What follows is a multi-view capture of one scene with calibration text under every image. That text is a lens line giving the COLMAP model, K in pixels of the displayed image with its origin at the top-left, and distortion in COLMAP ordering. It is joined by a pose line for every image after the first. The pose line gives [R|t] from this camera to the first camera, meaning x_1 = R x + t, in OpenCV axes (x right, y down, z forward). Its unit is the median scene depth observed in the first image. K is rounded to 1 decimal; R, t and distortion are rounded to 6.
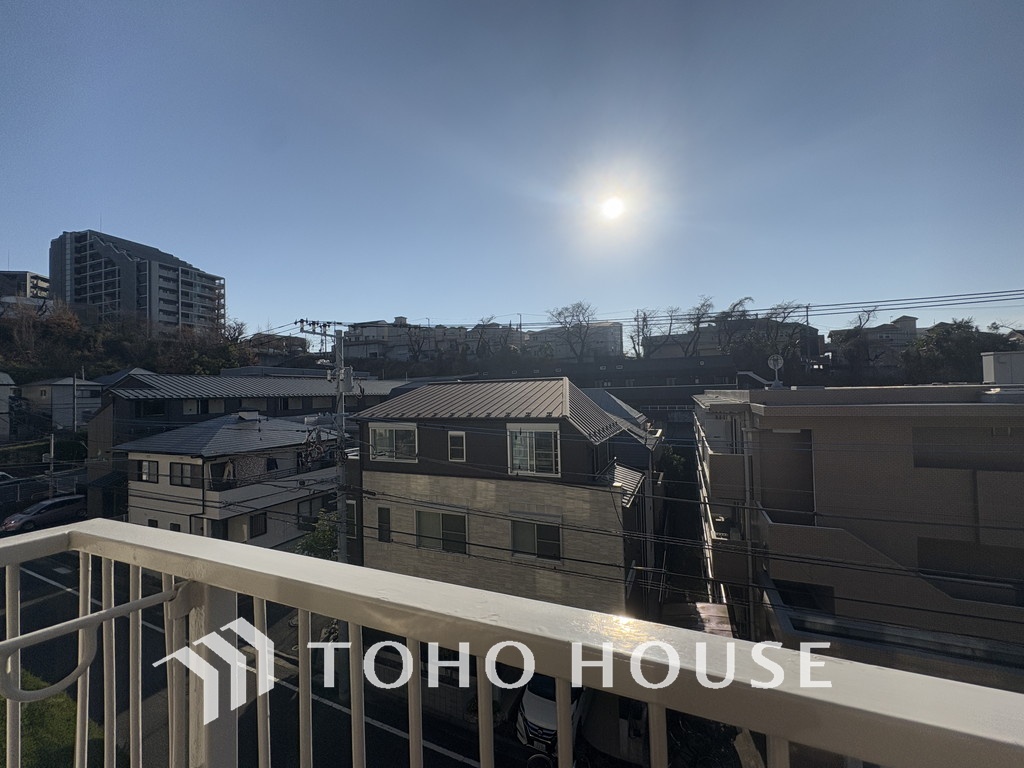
lens RADIAL K [[405.9, 0, 512.0], [0, 405.9, 384.0], [0, 0, 1]] dist [-0.001386, 0.000180]
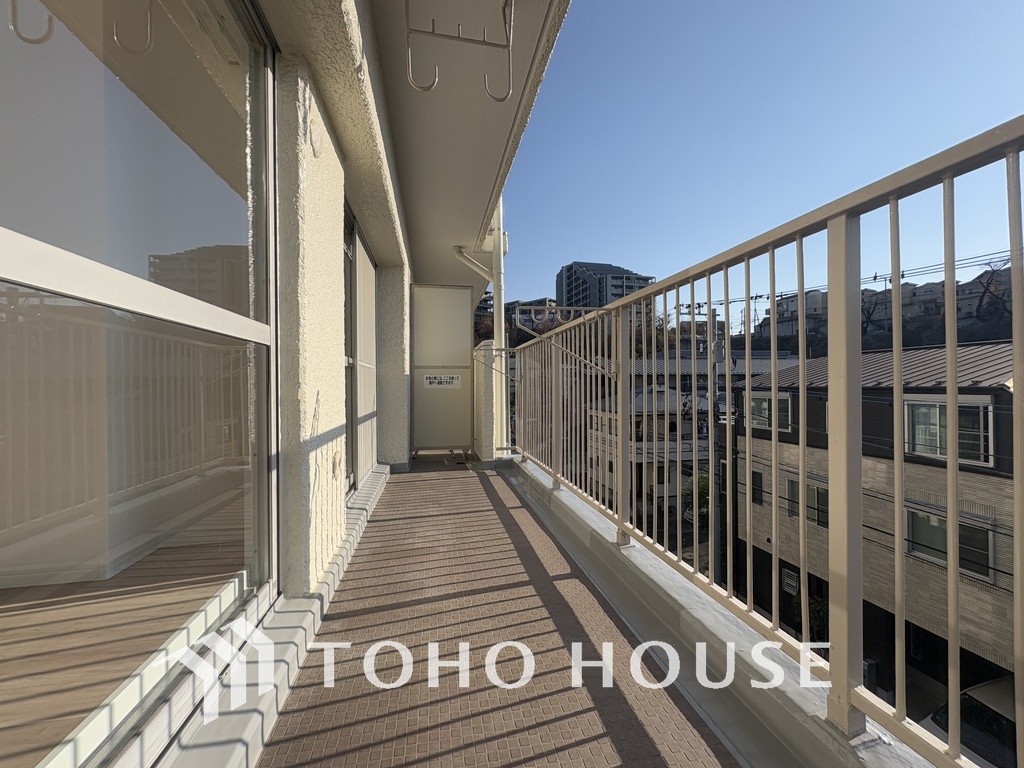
lens RADIAL K [[405.9, 0, 512.0], [0, 405.9, 384.0], [0, 0, 1]] dist [-0.001386, 0.000180]
pose [[0.571315, 0.016607, -0.820563, 0.181545], [0.016237, 0.999371, 0.031531, 0.031043], [0.820570, -0.031338, 0.570686, -0.122031]]
